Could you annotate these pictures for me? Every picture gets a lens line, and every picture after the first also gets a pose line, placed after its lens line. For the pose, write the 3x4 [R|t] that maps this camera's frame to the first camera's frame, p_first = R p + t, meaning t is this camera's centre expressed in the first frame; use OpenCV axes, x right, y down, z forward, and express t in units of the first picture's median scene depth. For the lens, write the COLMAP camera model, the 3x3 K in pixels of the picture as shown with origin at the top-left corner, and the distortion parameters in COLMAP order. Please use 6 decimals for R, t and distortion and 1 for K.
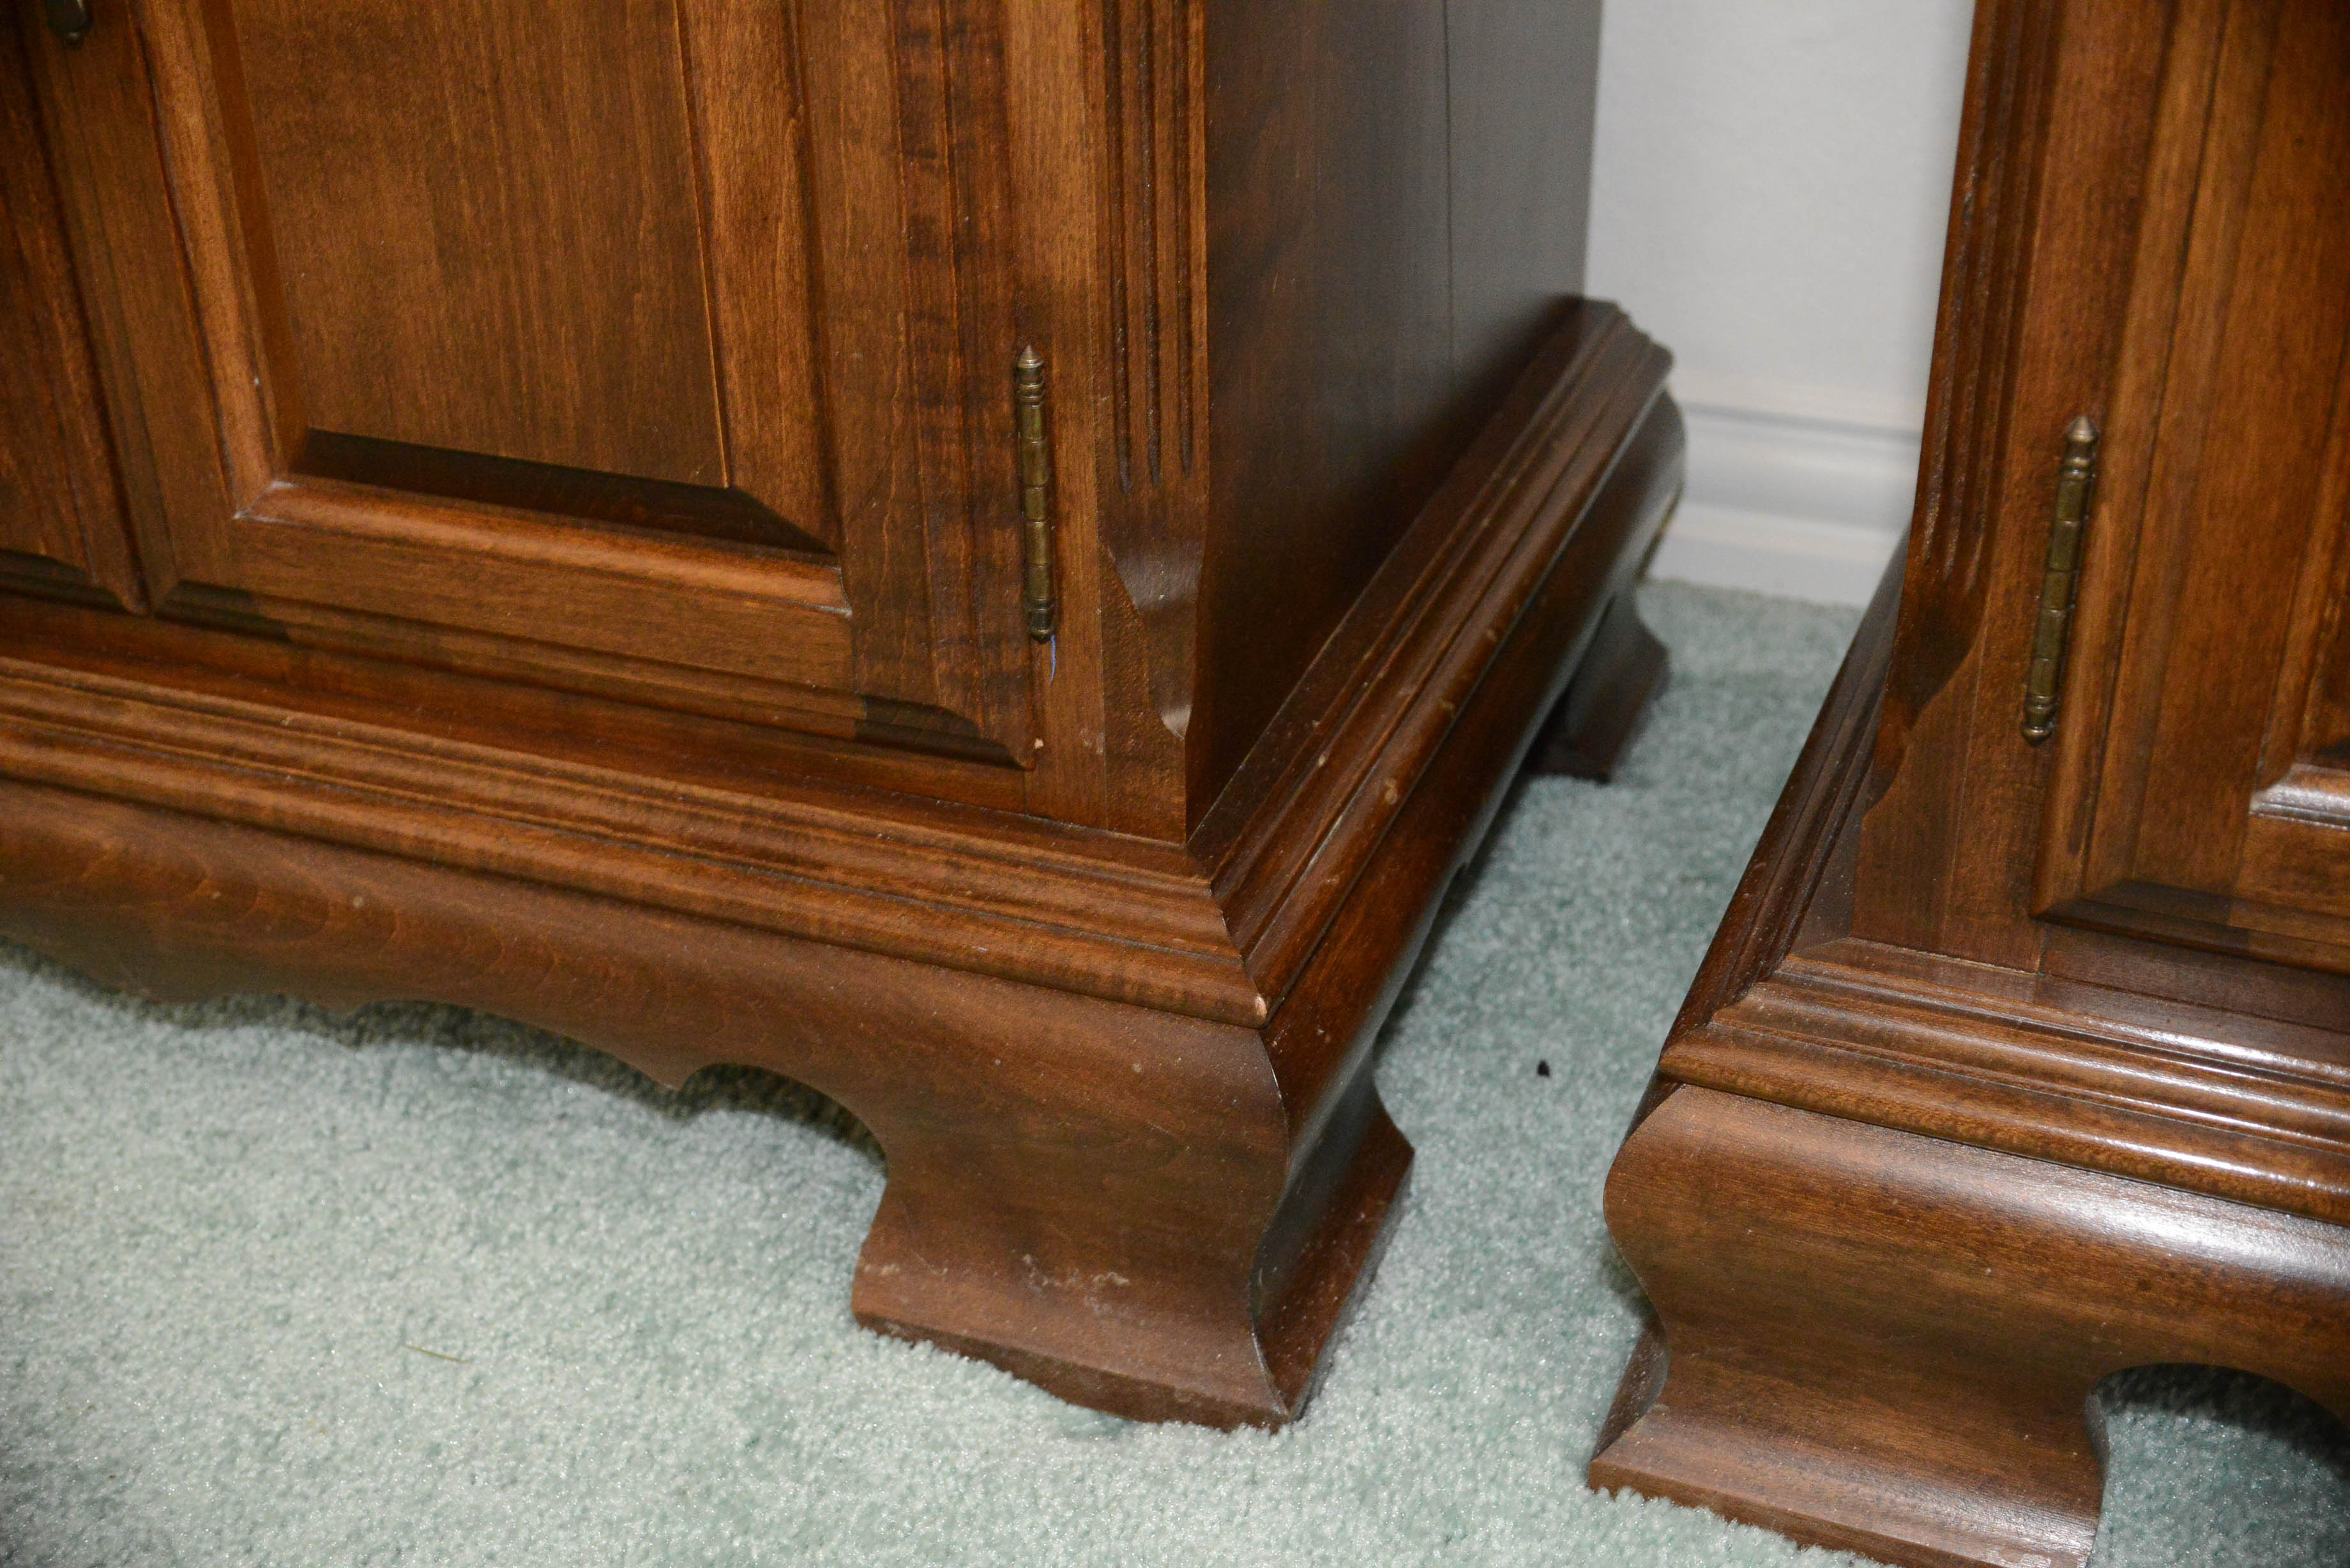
lens RADIAL K [[2866.7, 0, 1175.0], [0, 2866.7, 784.0], [0, 0, 1]] dist [0.010561, 0.016553]
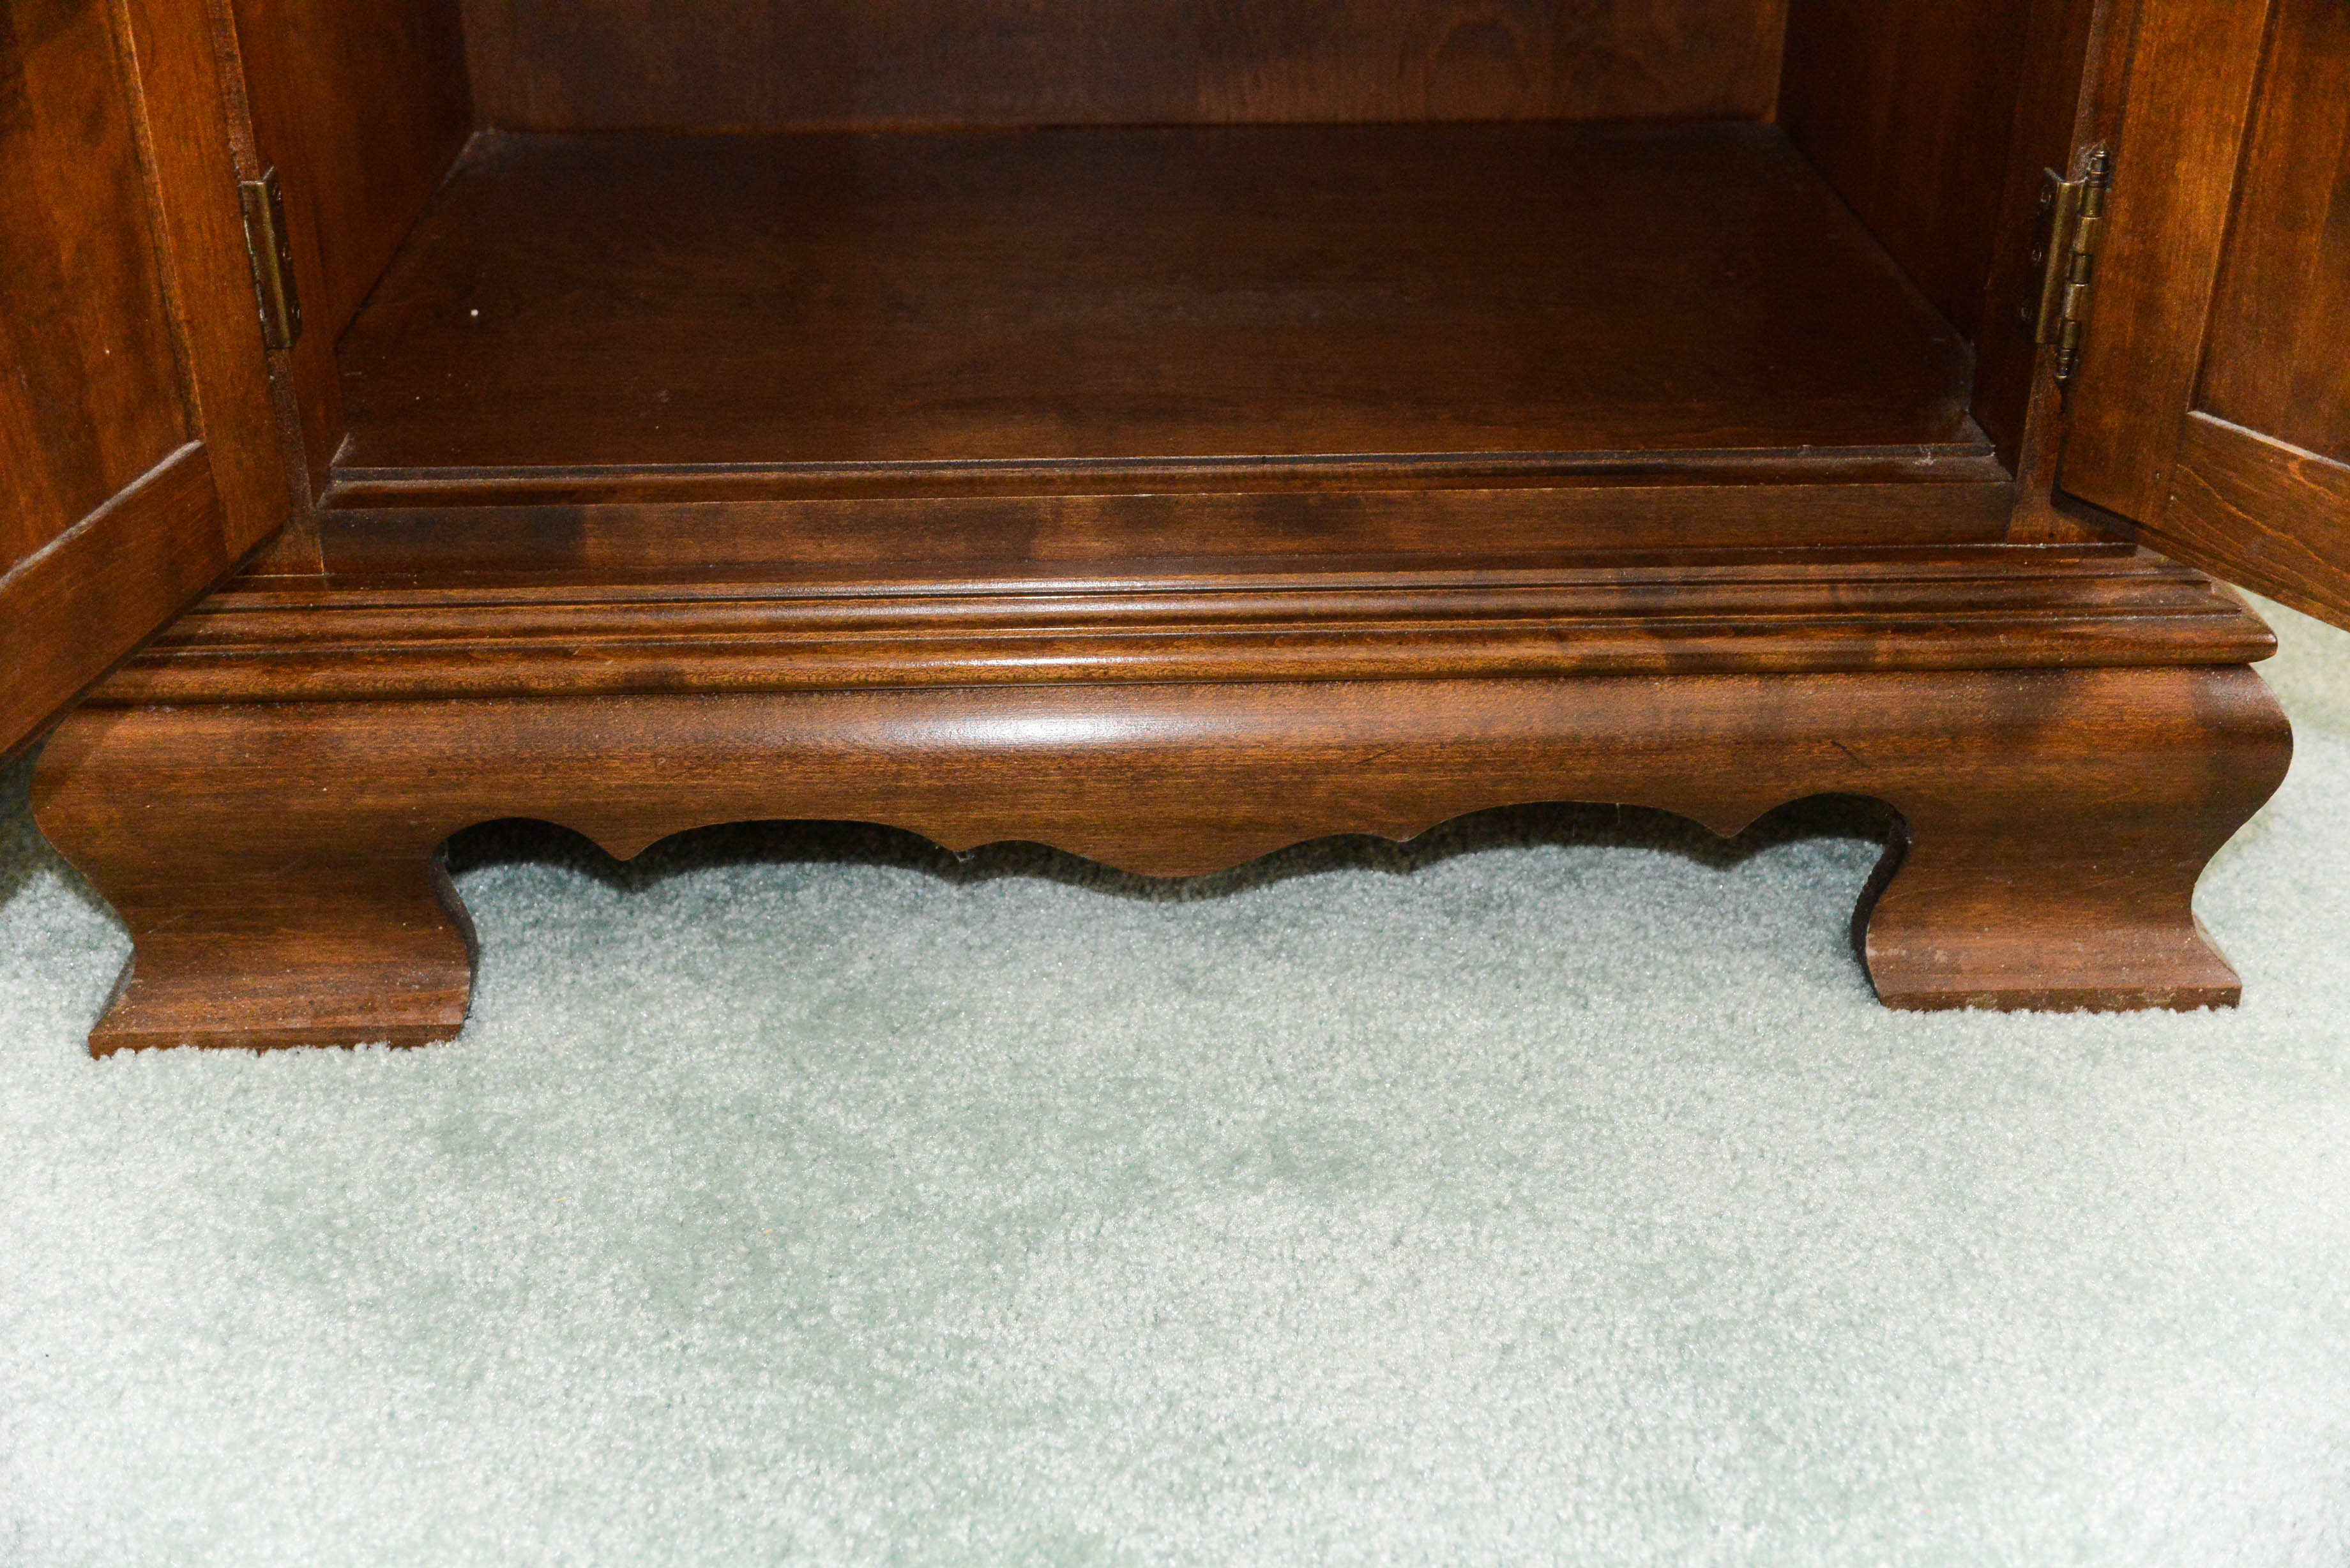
lens RADIAL K [[2740.1, 0, 1175.0], [0, 2740.1, 784.0], [0, 0, 1]] dist [0.003781, 0.055615]
pose [[0.904529, -0.187186, 0.383131, 0.135169], [0.195957, 0.980475, 0.016398, 0.201269], [-0.378720, 0.060244, 0.923548, -0.313668]]
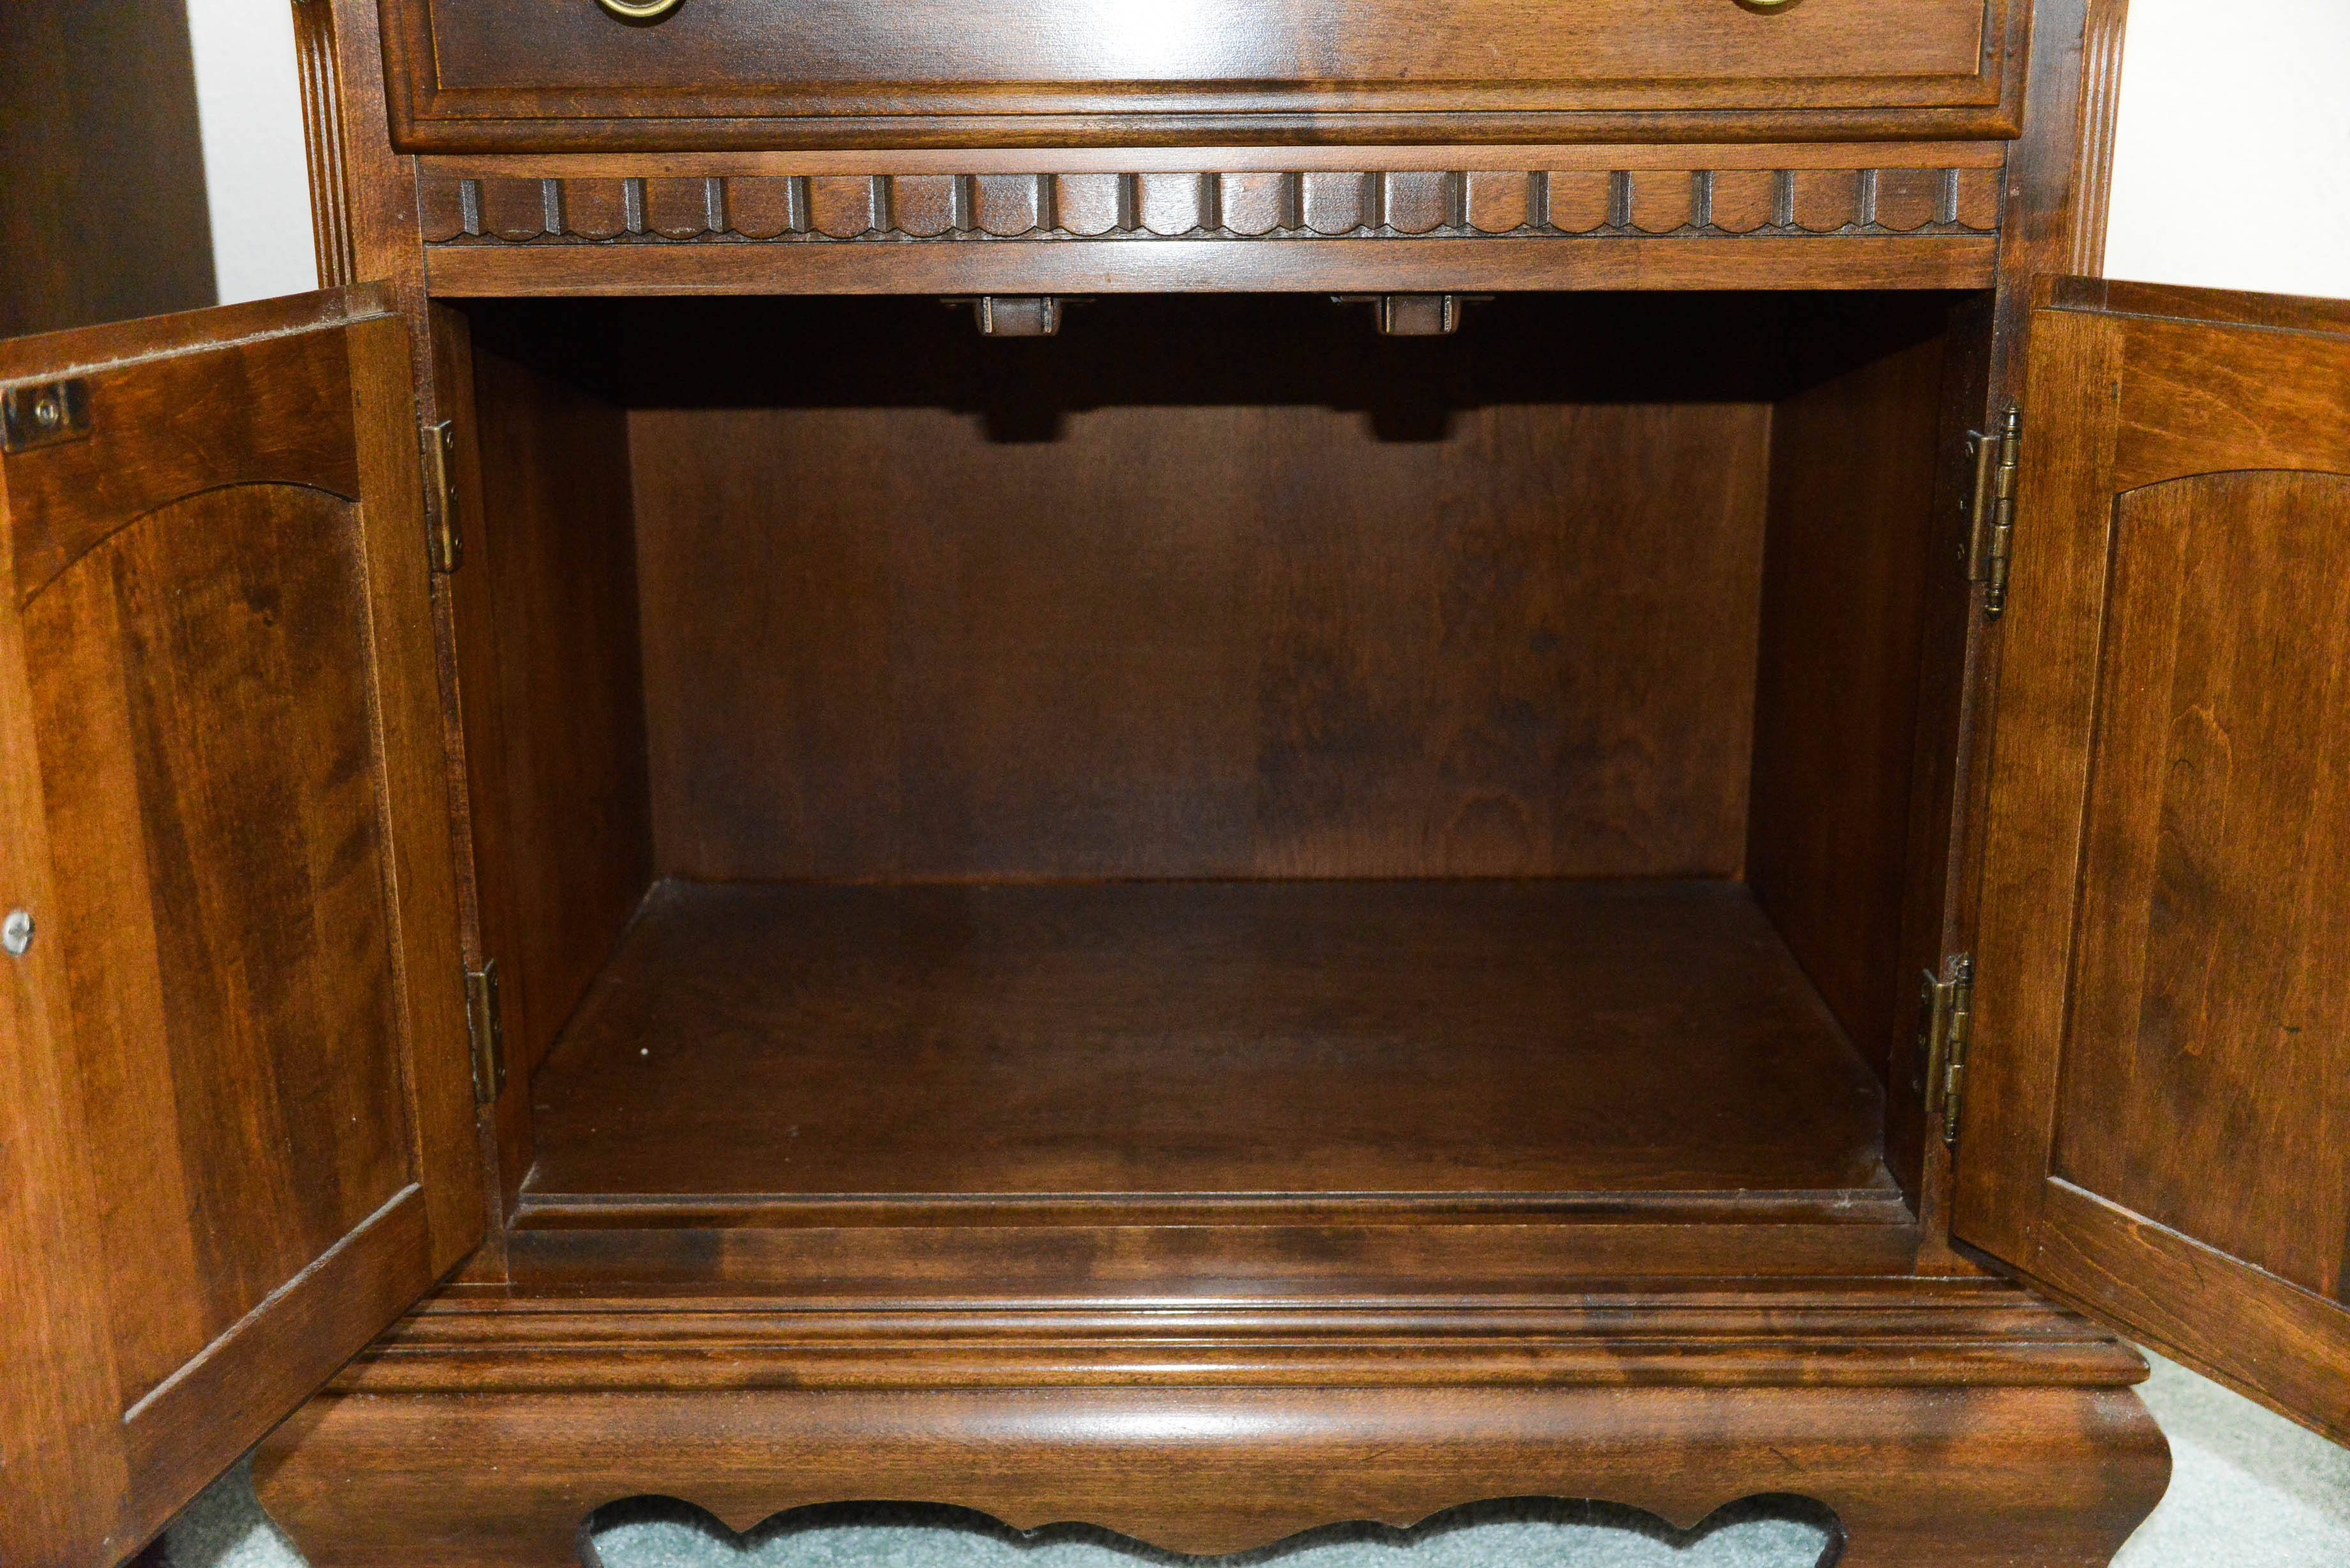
lens RADIAL K [[2581.6, 0, 1175.0], [0, 2581.6, 784.0], [0, 0, 1]] dist [-0.008664, 0.067929]
pose [[0.923218, -0.091035, 0.373339, 0.115516], [0.180398, 0.960499, -0.211893, 0.158155], [-0.339302, 0.262973, 0.903172, -0.492818]]
